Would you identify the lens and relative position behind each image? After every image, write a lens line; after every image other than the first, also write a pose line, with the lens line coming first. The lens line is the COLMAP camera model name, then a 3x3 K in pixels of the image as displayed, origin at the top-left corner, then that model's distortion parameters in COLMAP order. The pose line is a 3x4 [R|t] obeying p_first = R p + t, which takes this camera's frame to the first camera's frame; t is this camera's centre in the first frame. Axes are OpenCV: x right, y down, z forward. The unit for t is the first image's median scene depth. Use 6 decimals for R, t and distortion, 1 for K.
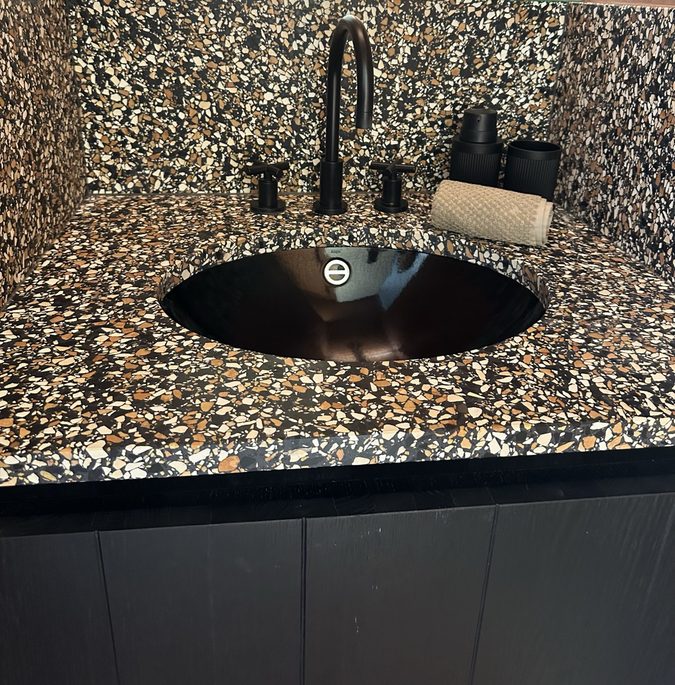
lens RADIAL K [[638.7, 0, 337.1], [0, 638.7, 243.3], [0, 0, 1]] dist [0.110673, -0.245694]
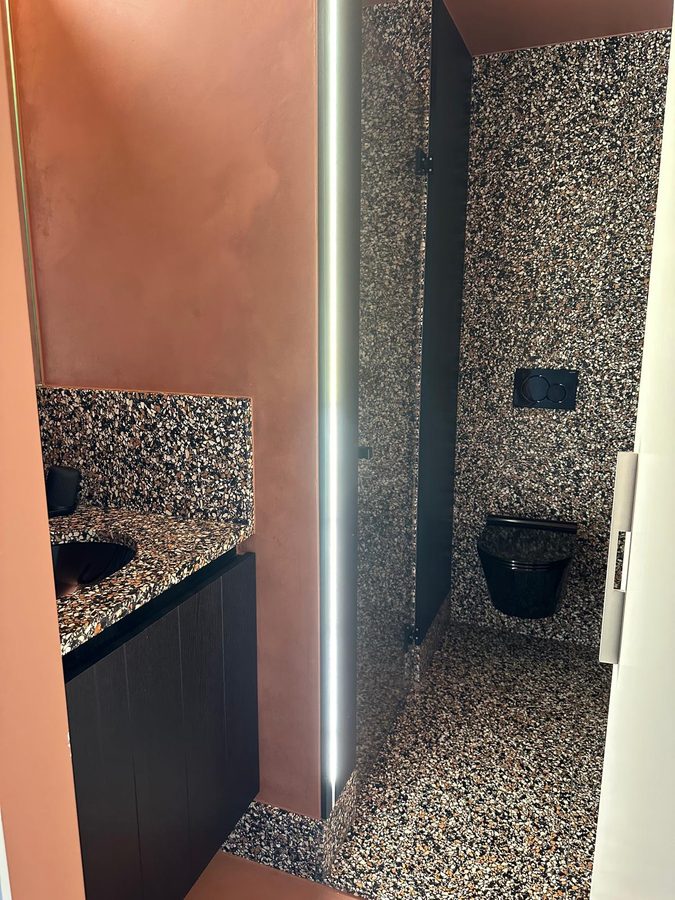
lens RADIAL K [[636.1, 0, 337.5], [0, 636.1, 450.0], [0, 0, 1]] dist [-0.004323, -0.005131]
pose [[0.472176, -0.201646, 0.858131, -0.938218], [0.334213, 0.941755, 0.037400, -0.023282], [-0.815691, 0.269139, 0.512067, -0.577412]]
